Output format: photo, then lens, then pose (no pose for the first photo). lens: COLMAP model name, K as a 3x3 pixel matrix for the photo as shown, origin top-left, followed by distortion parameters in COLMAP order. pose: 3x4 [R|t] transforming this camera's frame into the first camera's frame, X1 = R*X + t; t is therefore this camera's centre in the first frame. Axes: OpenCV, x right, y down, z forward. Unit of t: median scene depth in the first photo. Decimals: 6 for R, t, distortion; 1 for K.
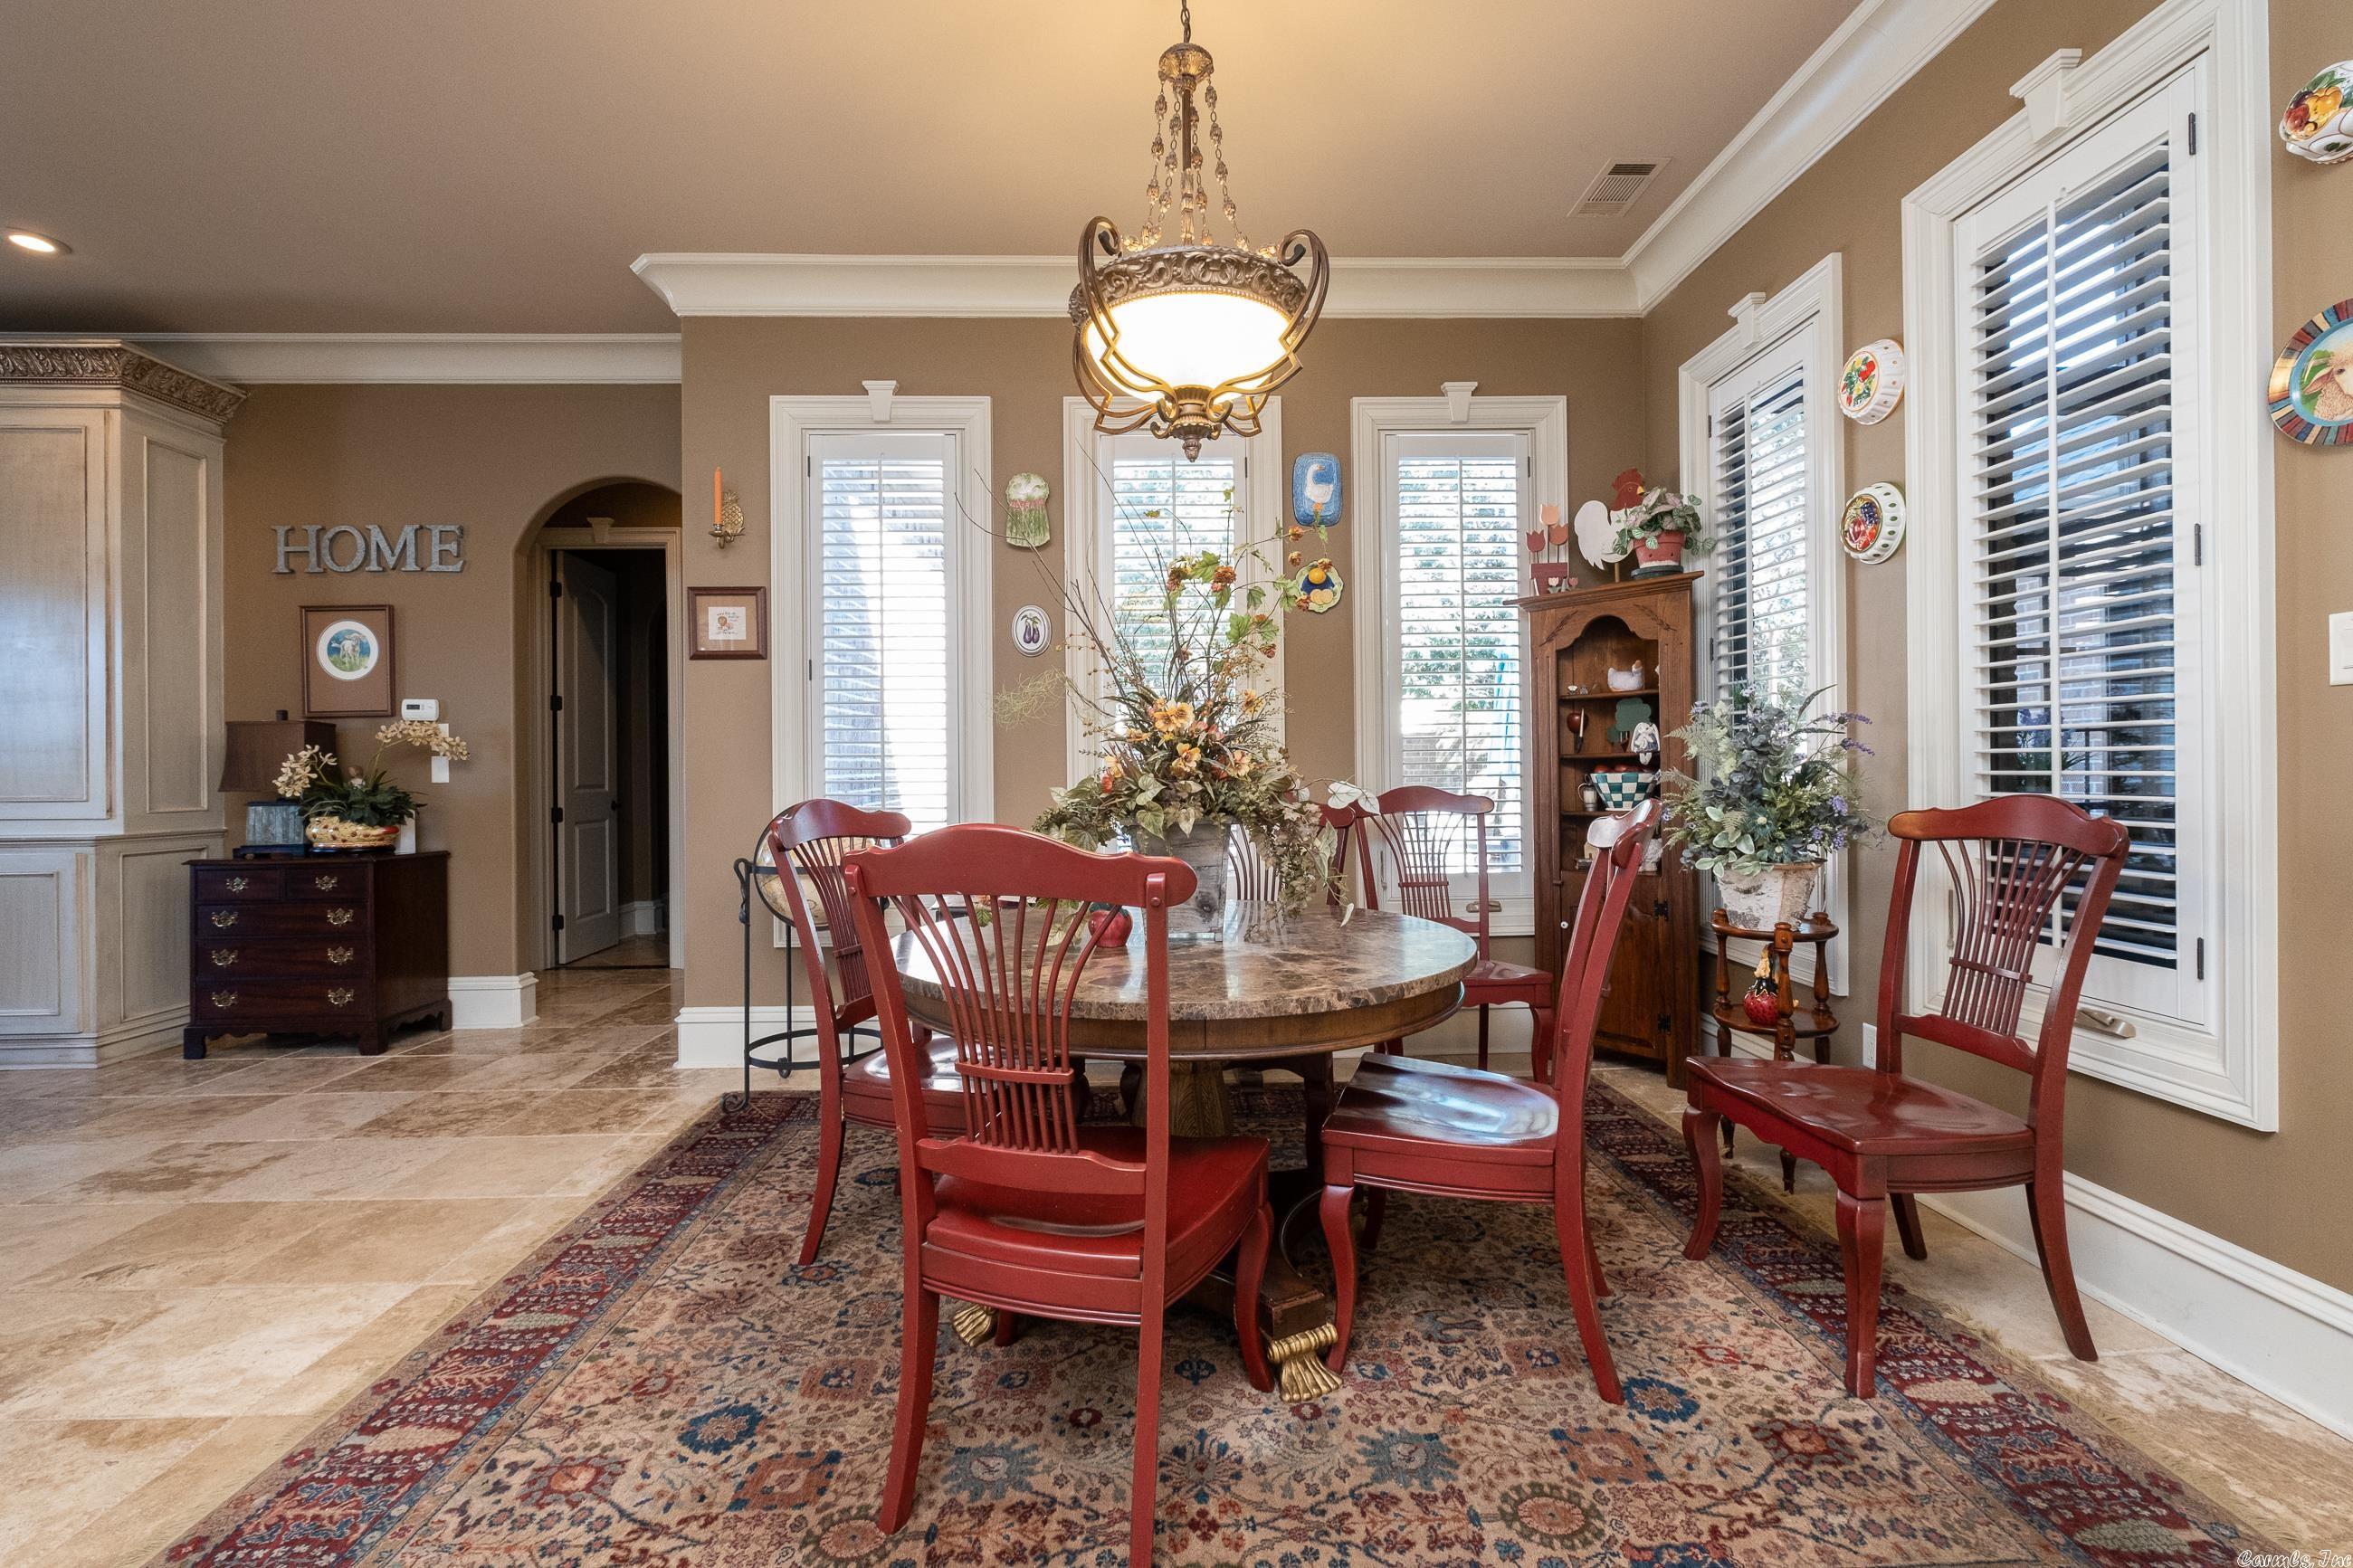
lens RADIAL K [[1020.4, 0, 1176.6], [0, 1020.4, 774.6], [0, 0, 1]] dist [-0.005354, 0.000137]
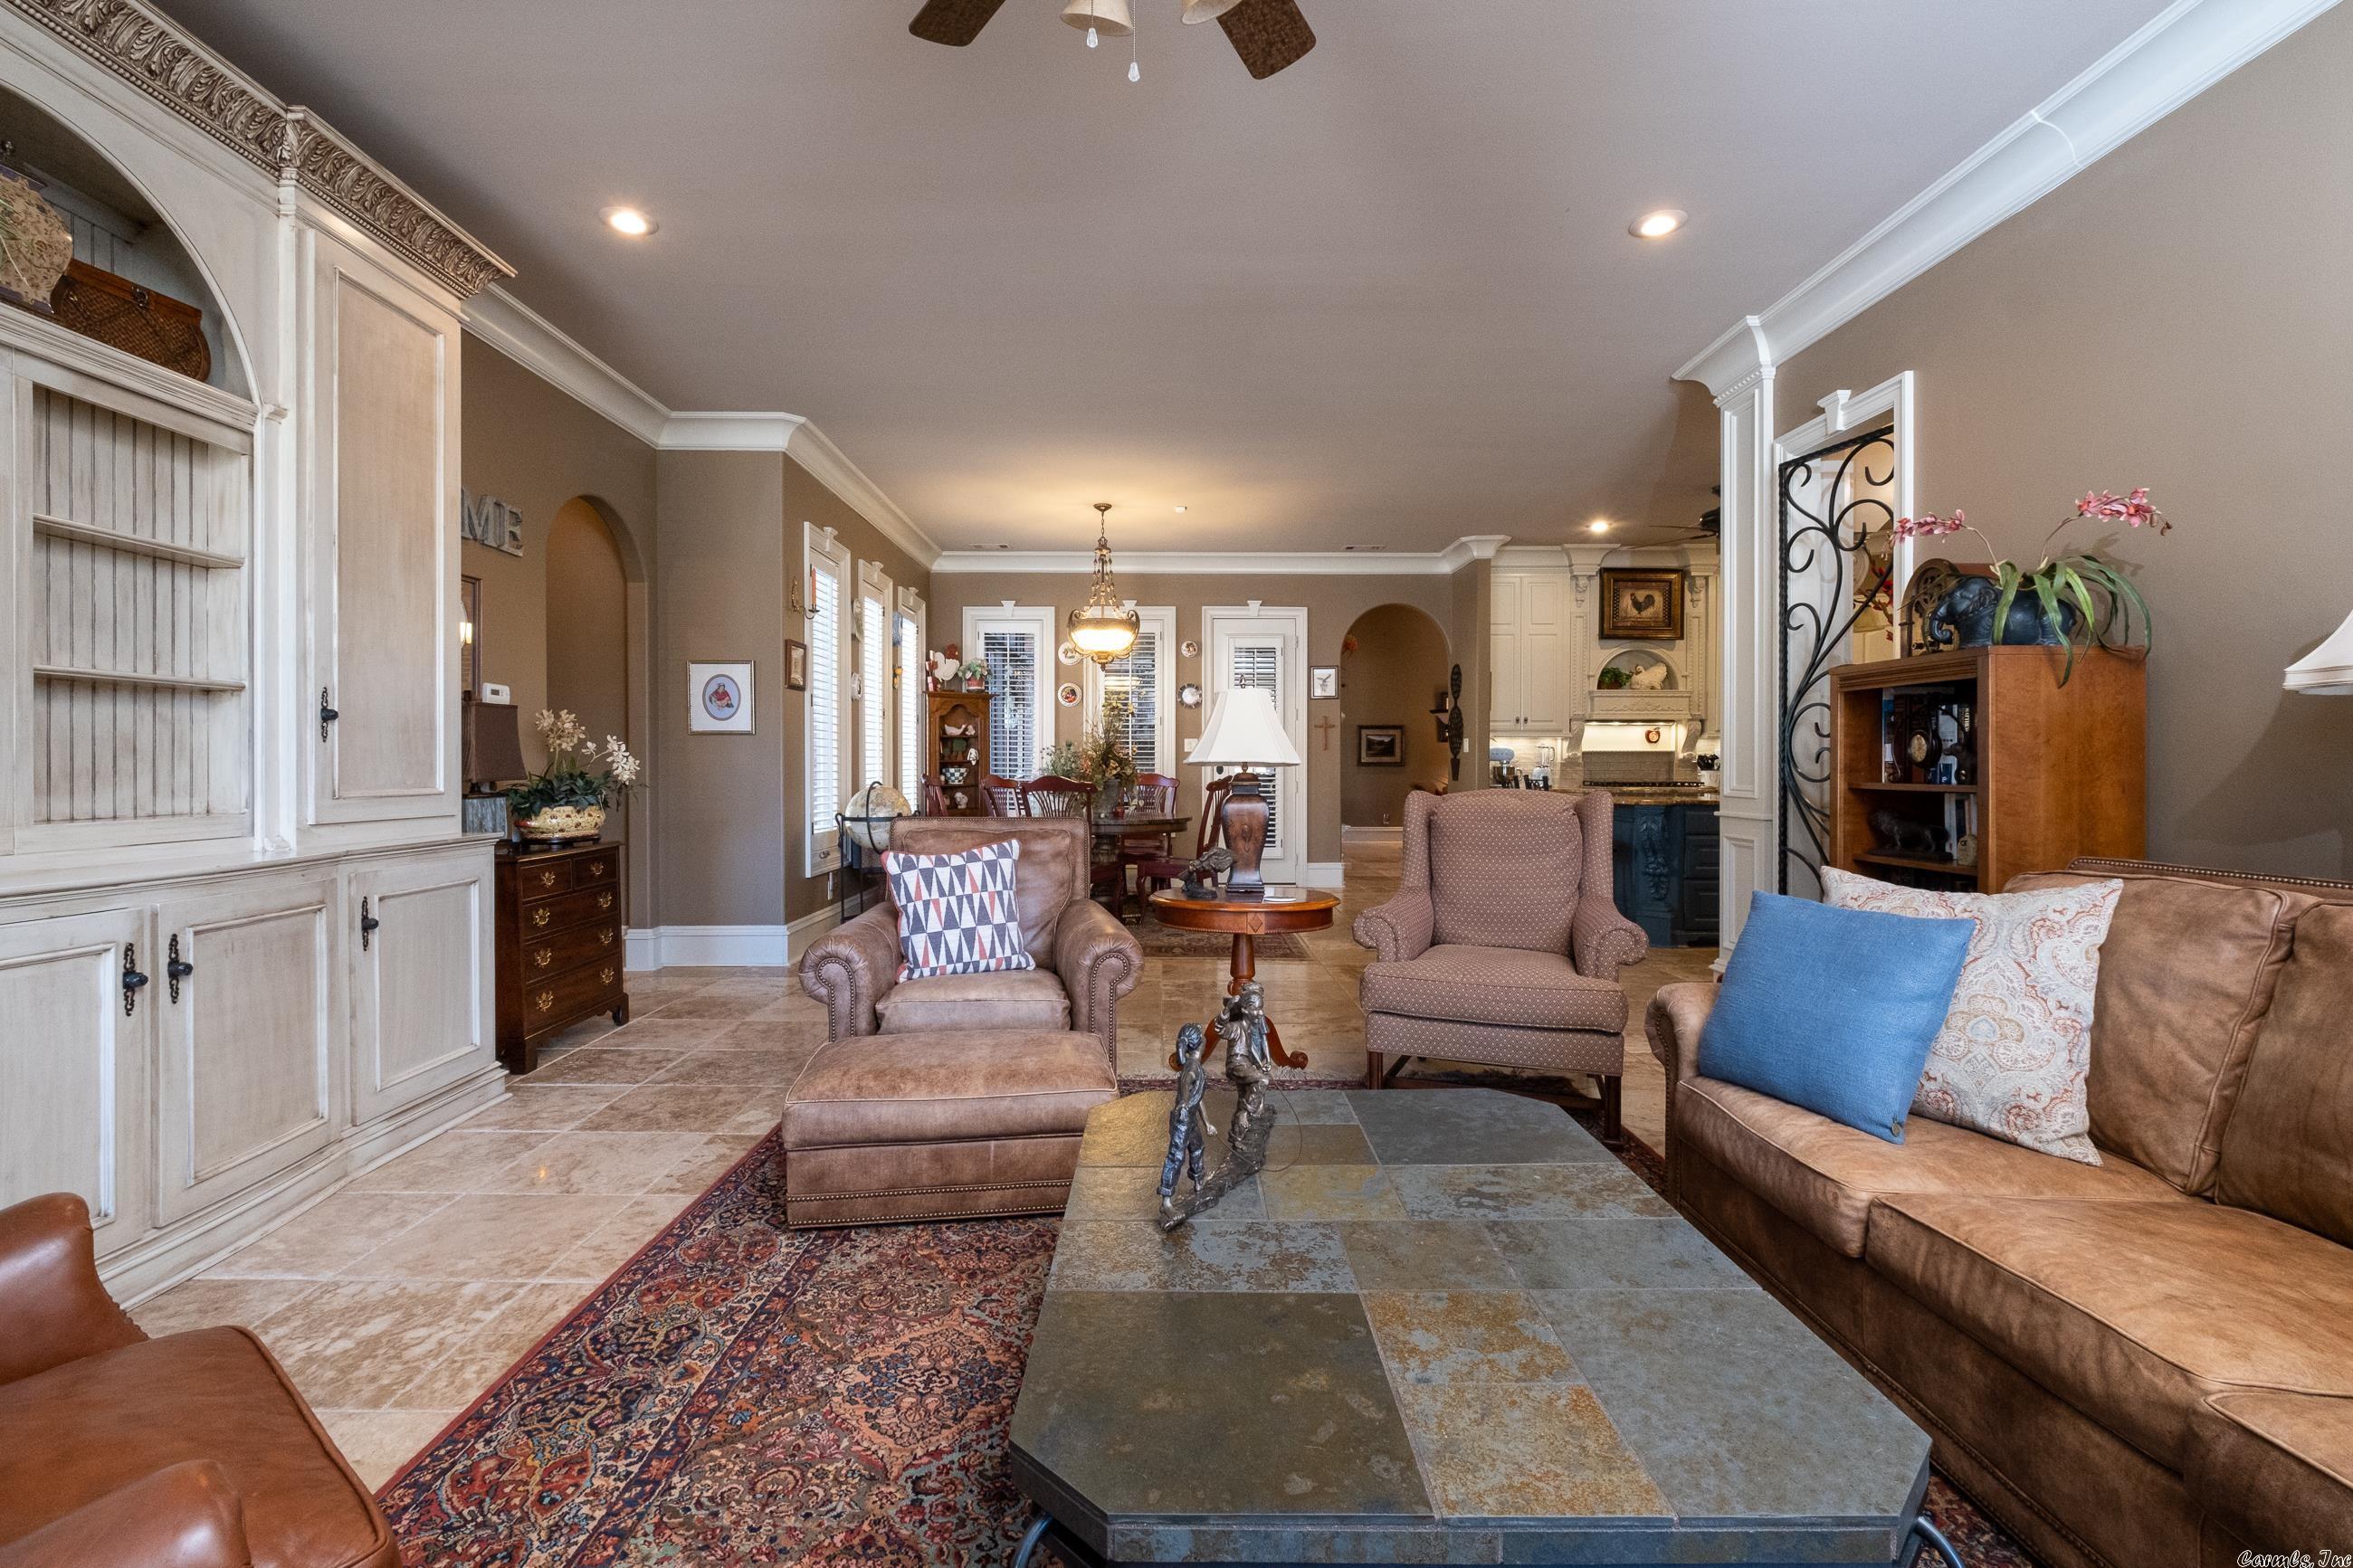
lens RADIAL K [[1038.6, 0, 1153.8], [0, 1038.6, 772.2], [0, 0, 1]] dist [-0.001772, -0.000207]
pose [[0.036048, 0.002171, 0.999348, -2.024808], [0.006299, 0.999977, -0.002399, 0.016151], [-0.999330, 0.006381, 0.036034, 0.434088]]
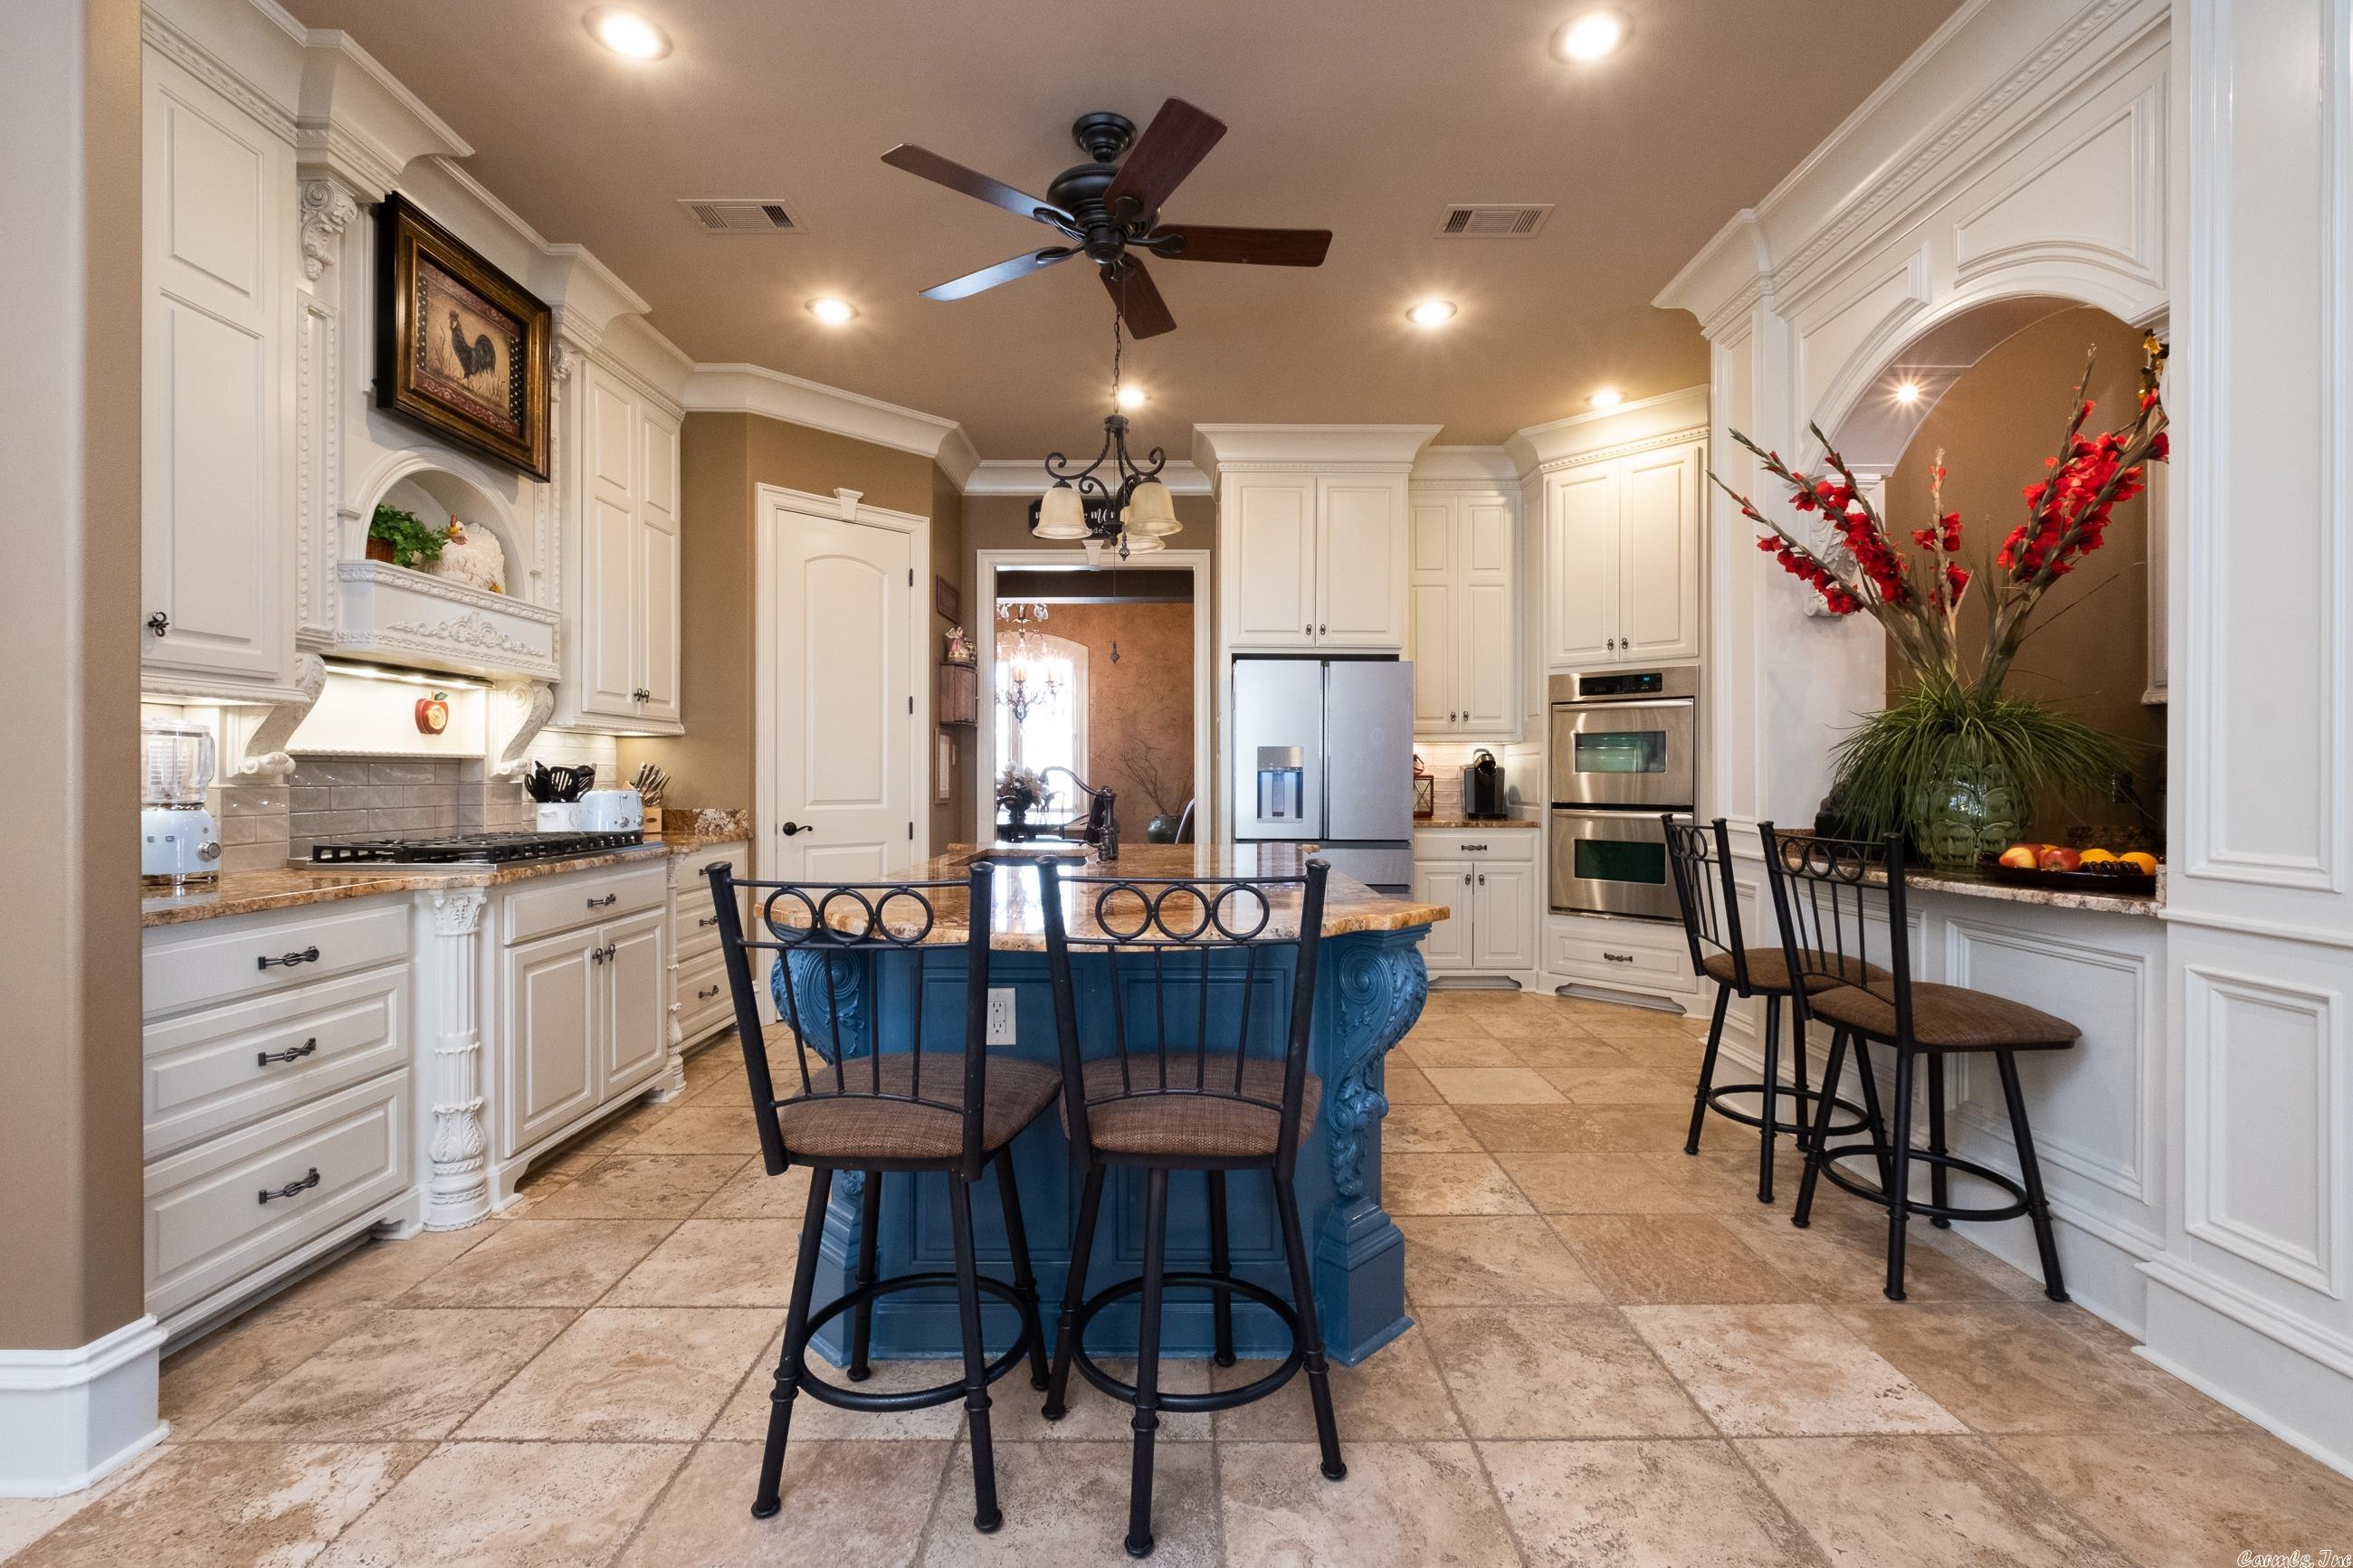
lens RADIAL K [[1021.0, 0, 1181.2], [0, 1021.0, 778.2], [0, 0, 1]] dist [-0.000305, -0.000221]
pose [[-0.999621, 0.009235, 0.025931, -0.174623], [0.009499, 0.999904, 0.010093, -0.014732], [-0.025835, 0.010335, -0.999613, 0.240380]]
